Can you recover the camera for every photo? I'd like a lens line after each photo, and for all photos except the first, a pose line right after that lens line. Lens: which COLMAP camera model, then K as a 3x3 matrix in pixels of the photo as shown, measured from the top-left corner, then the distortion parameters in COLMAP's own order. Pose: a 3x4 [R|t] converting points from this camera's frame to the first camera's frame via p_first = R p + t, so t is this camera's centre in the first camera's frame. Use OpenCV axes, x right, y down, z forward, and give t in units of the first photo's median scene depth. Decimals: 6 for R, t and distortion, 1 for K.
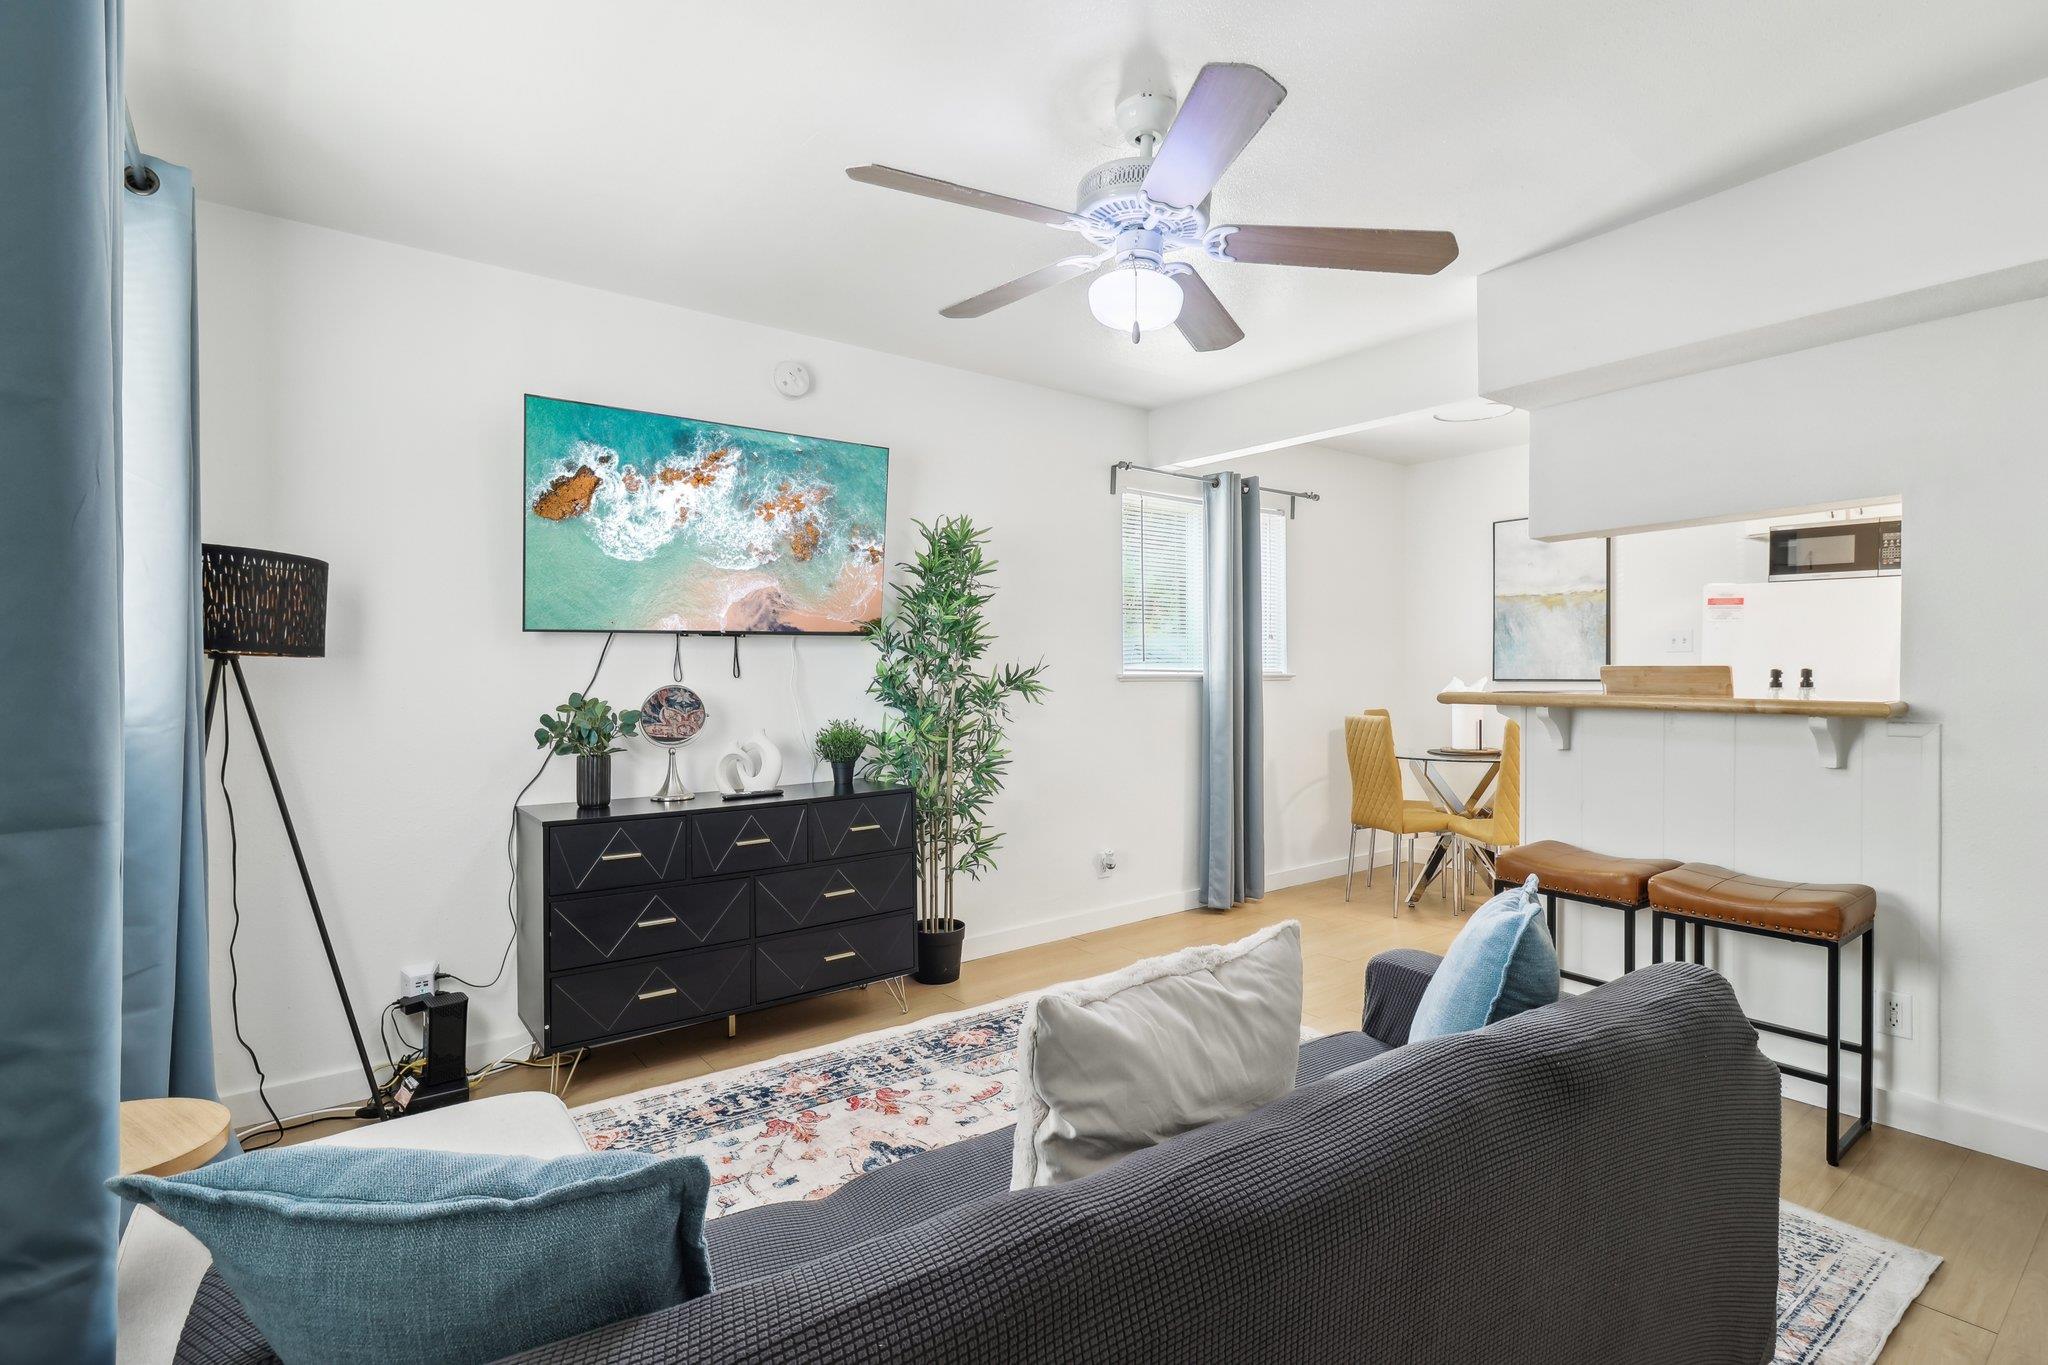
lens RADIAL K [[963.5, 0, 1024.0], [0, 963.5, 682.5], [0, 0, 1]] dist [0.001610, 0.000119]
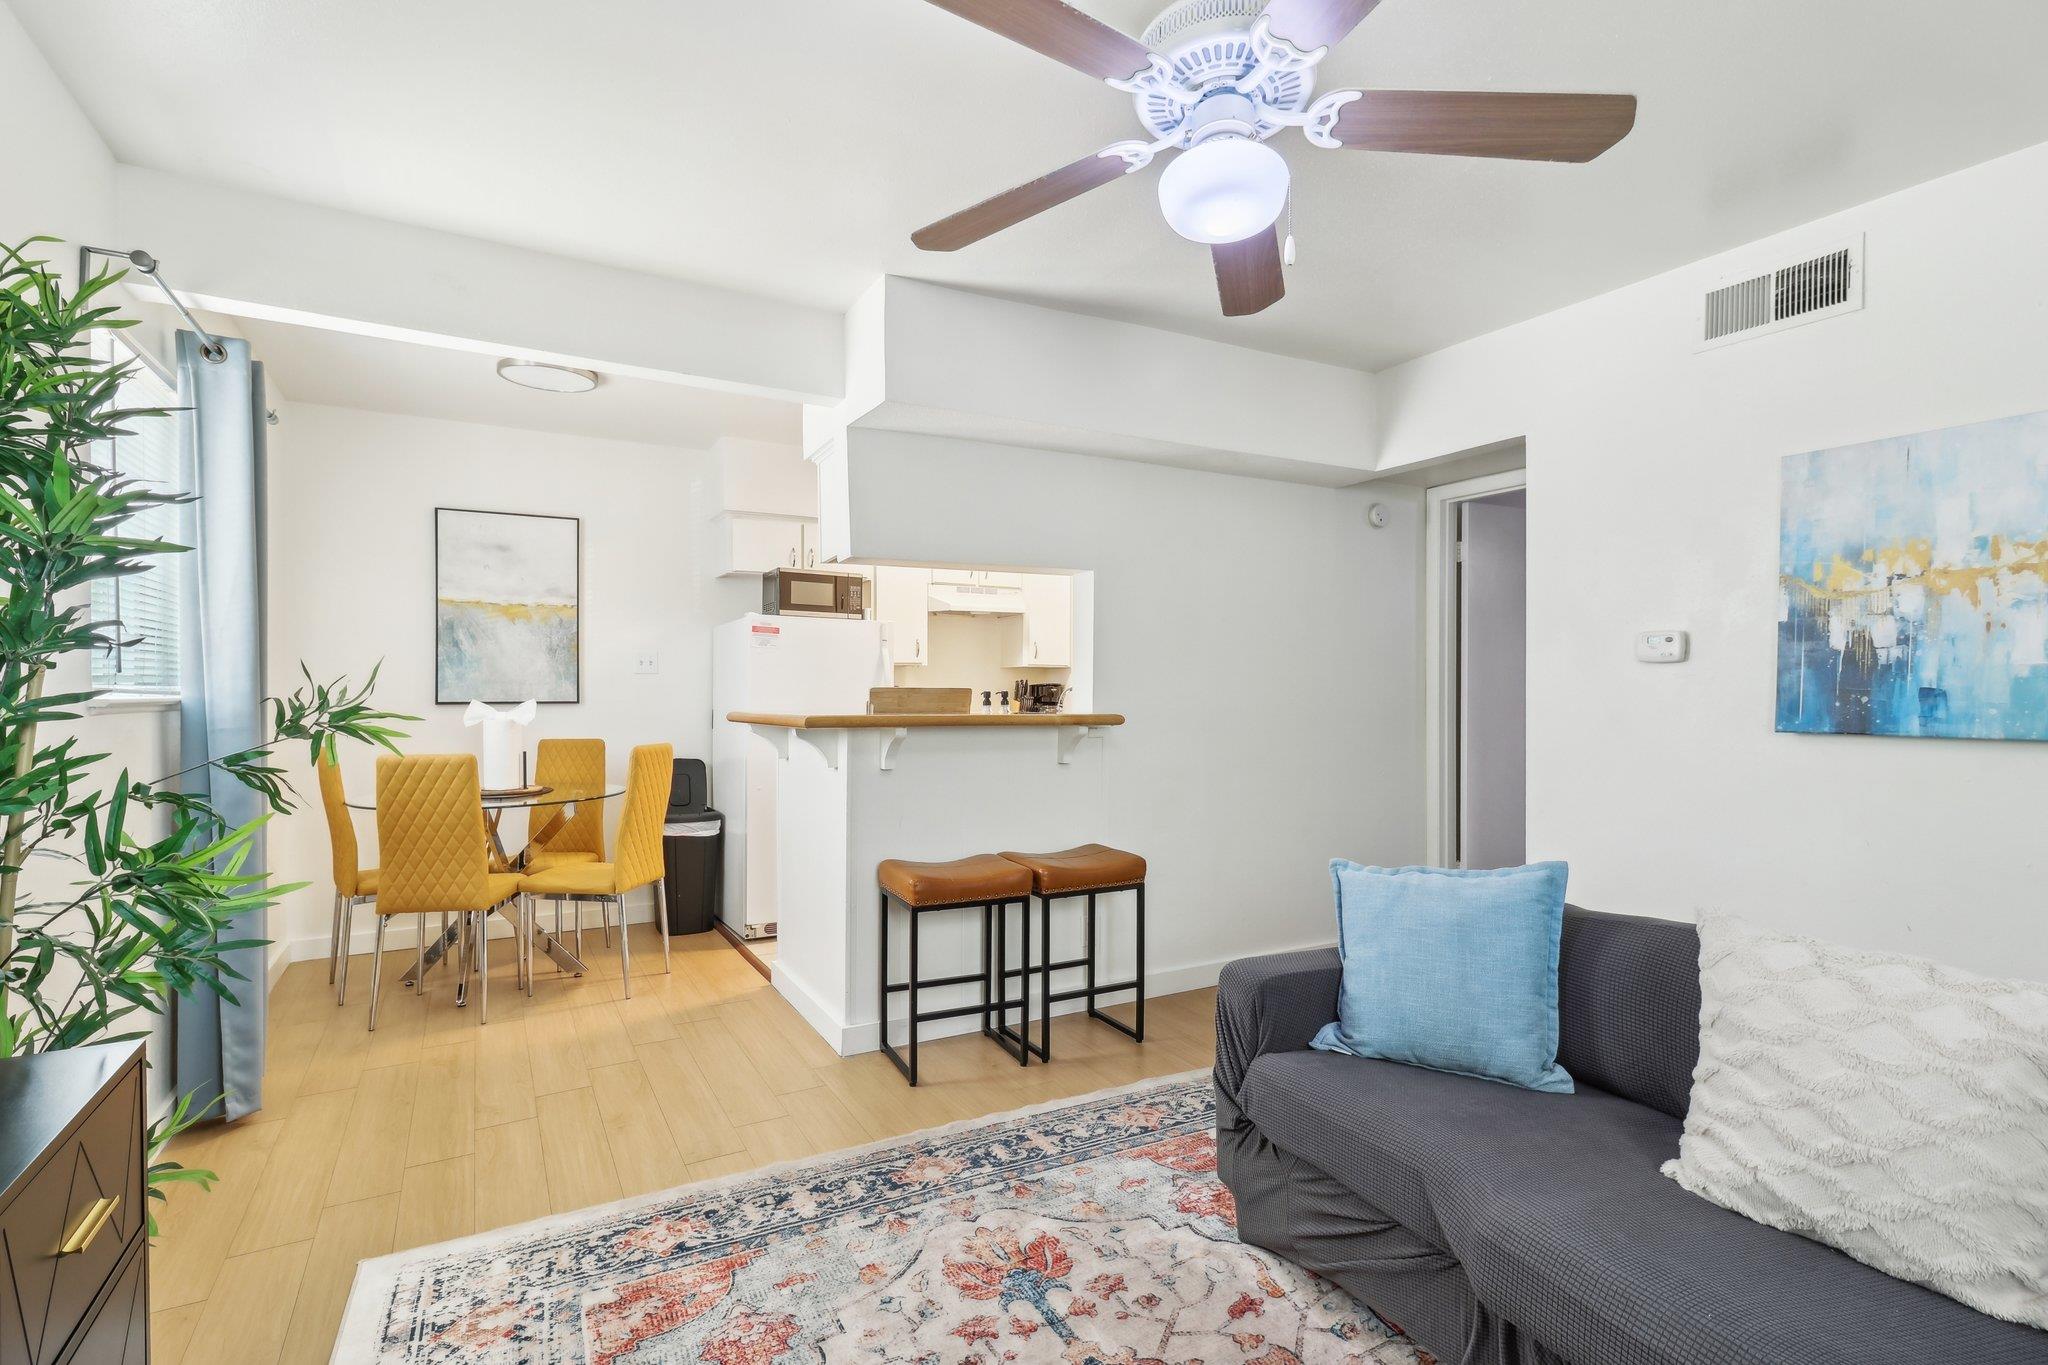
lens RADIAL K [[972.1, 0, 1024.5], [0, 972.1, 698.0], [0, 0, 1]] dist [-0.000671, -0.000241]
pose [[0.150779, -0.004393, 0.988558, -0.469436], [0.011142, 0.999934, 0.002744, -0.007493], [-0.988505, 0.010601, 0.150818, 0.763155]]
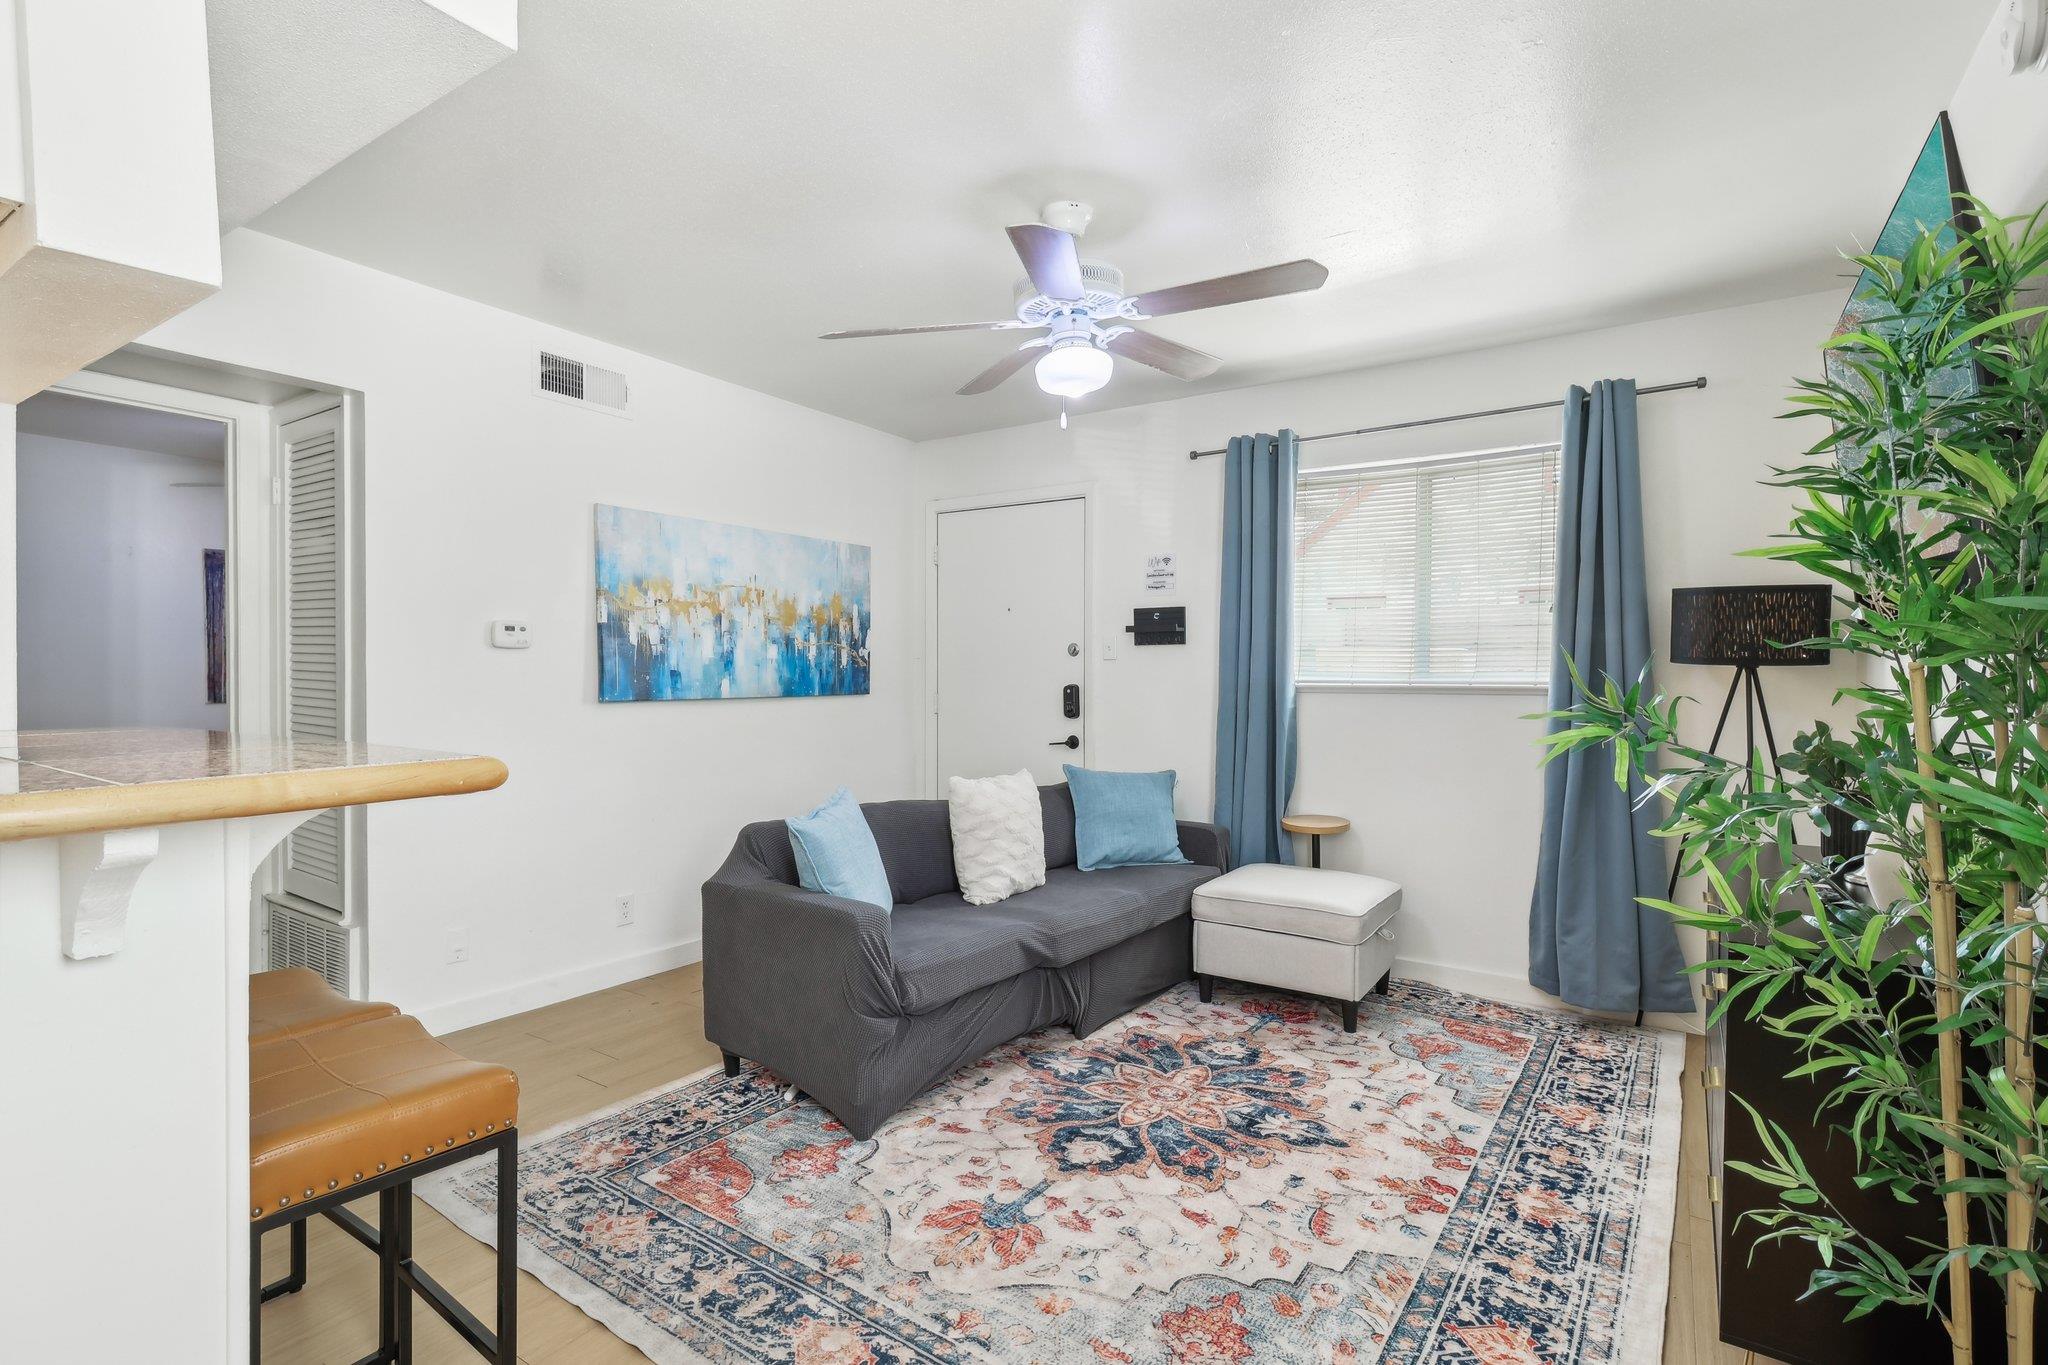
lens RADIAL K [[963.5, 0, 1024.0], [0, 963.5, 682.5], [0, 0, 1]] dist [0.001610, 0.000119]
pose [[-0.947136, 0.002448, -0.320824, 0.415898], [-0.006734, 0.999599, 0.027507, -0.028652], [0.320763, 0.028213, -0.946739, 1.562804]]
